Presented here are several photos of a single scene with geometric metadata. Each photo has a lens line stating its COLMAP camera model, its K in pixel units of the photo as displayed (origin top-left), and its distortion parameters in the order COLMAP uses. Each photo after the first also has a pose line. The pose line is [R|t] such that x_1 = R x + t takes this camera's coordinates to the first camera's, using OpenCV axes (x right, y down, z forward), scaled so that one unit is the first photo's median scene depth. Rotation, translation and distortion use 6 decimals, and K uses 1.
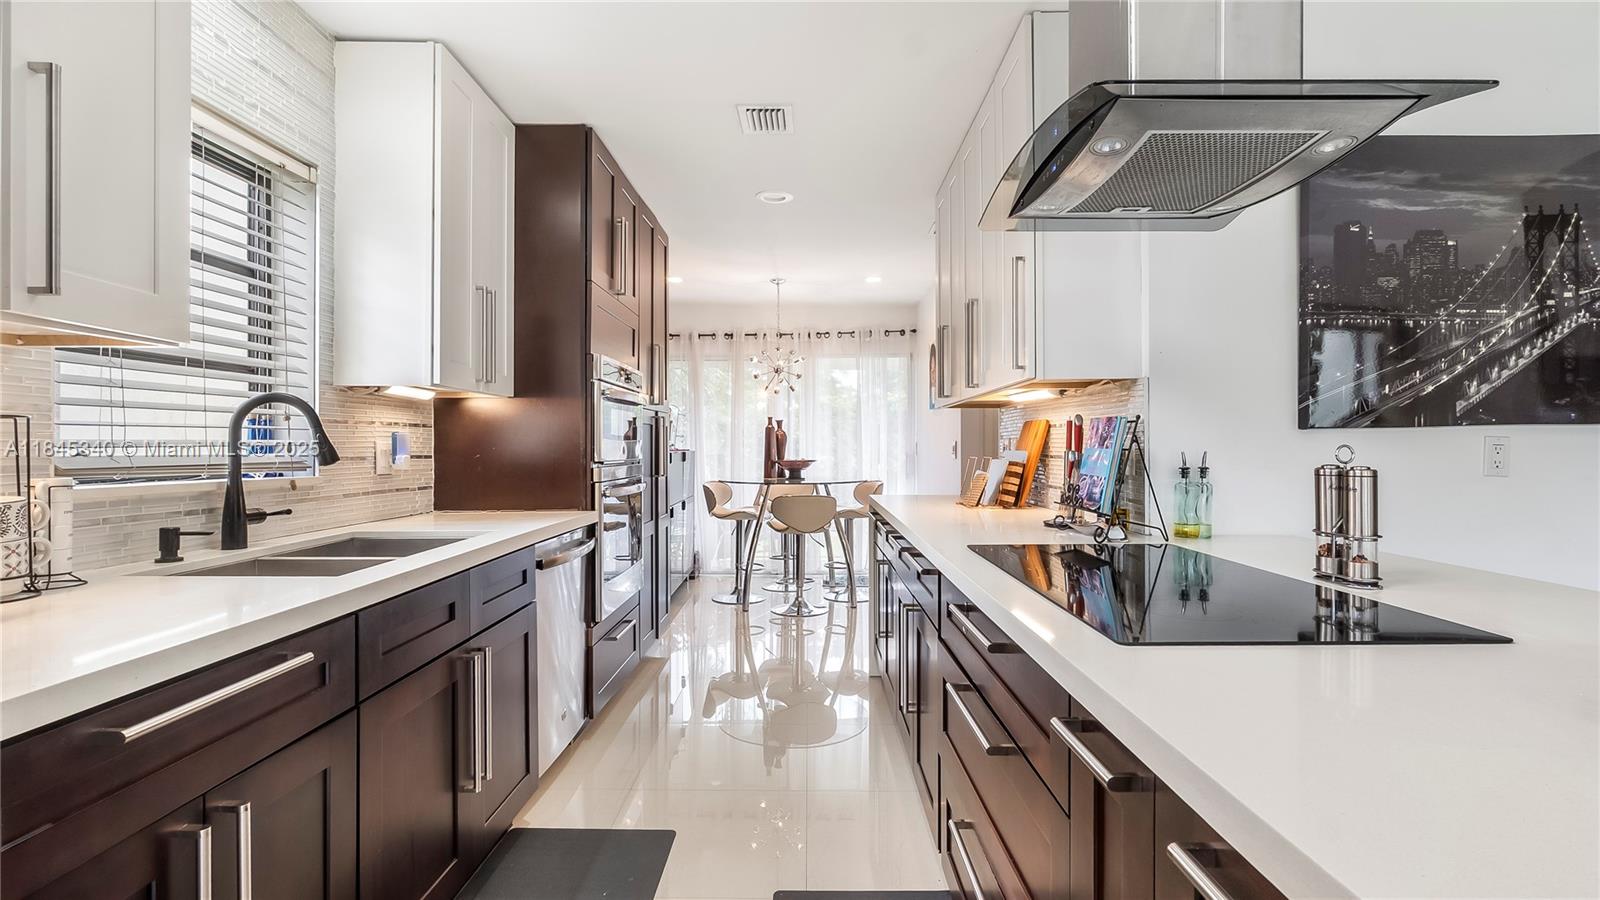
lens RADIAL K [[744.4, 0, 799.5], [0, 744.4, 447.4], [0, 0, 1]] dist [-0.002949, 0.000050]
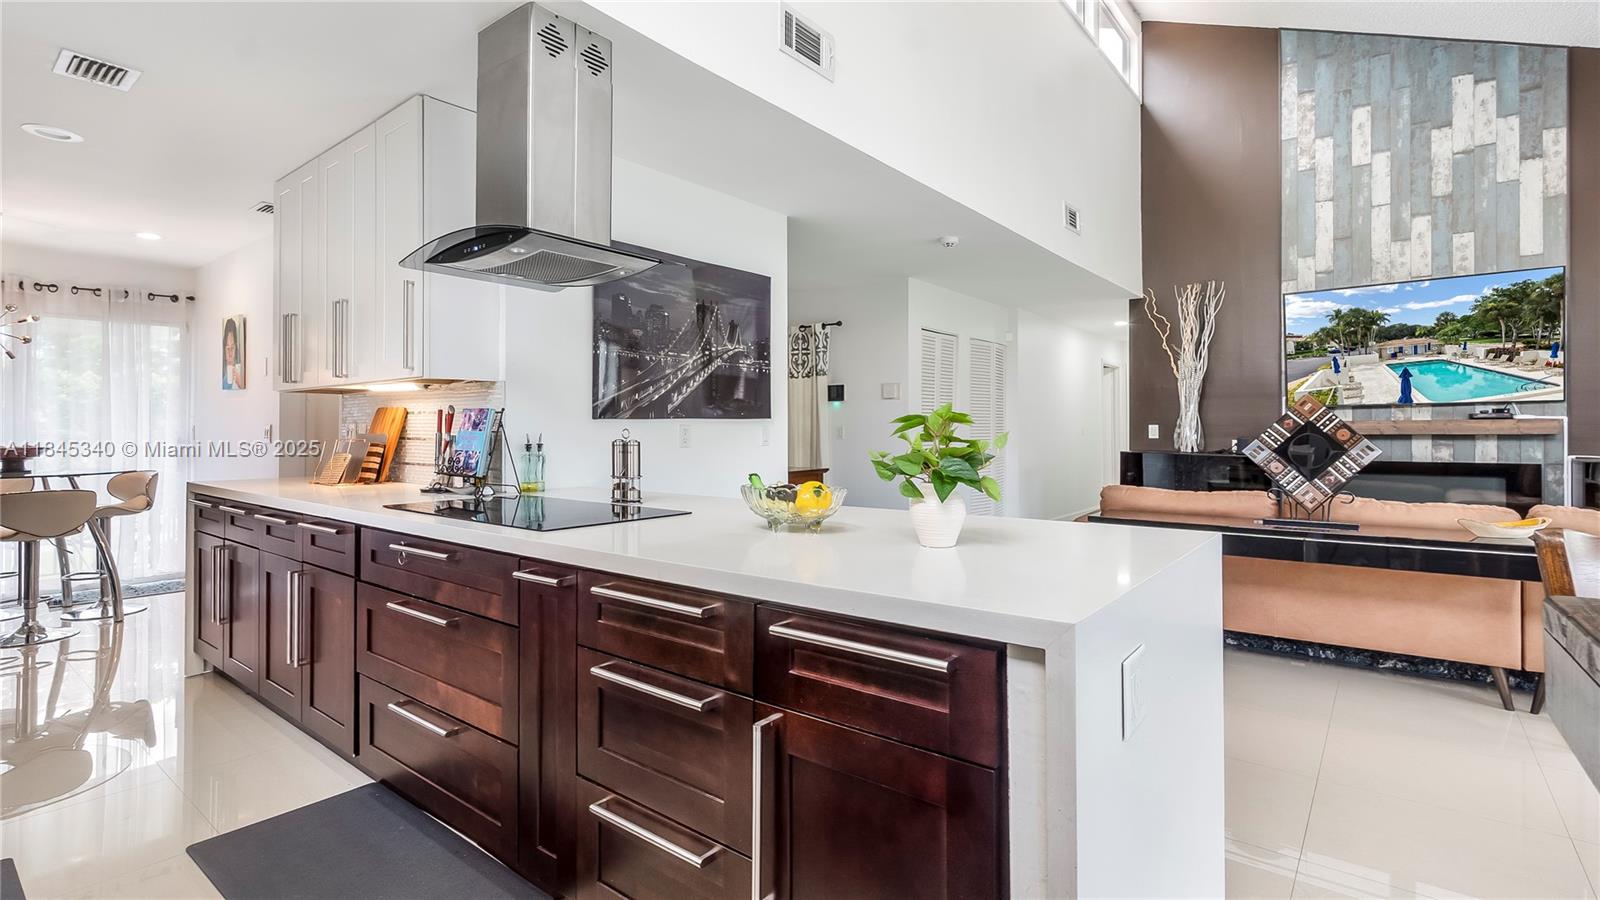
lens RADIAL K [[751.4, 0, 799.7], [0, 751.4, 424.5], [0, 0, 1]] dist [-0.002927, -0.000255]
pose [[0.614414, 0.009654, 0.788924, -0.319032], [-0.000254, 0.999928, -0.012037, 0.005730], [-0.788983, 0.007195, 0.614372, -0.329480]]
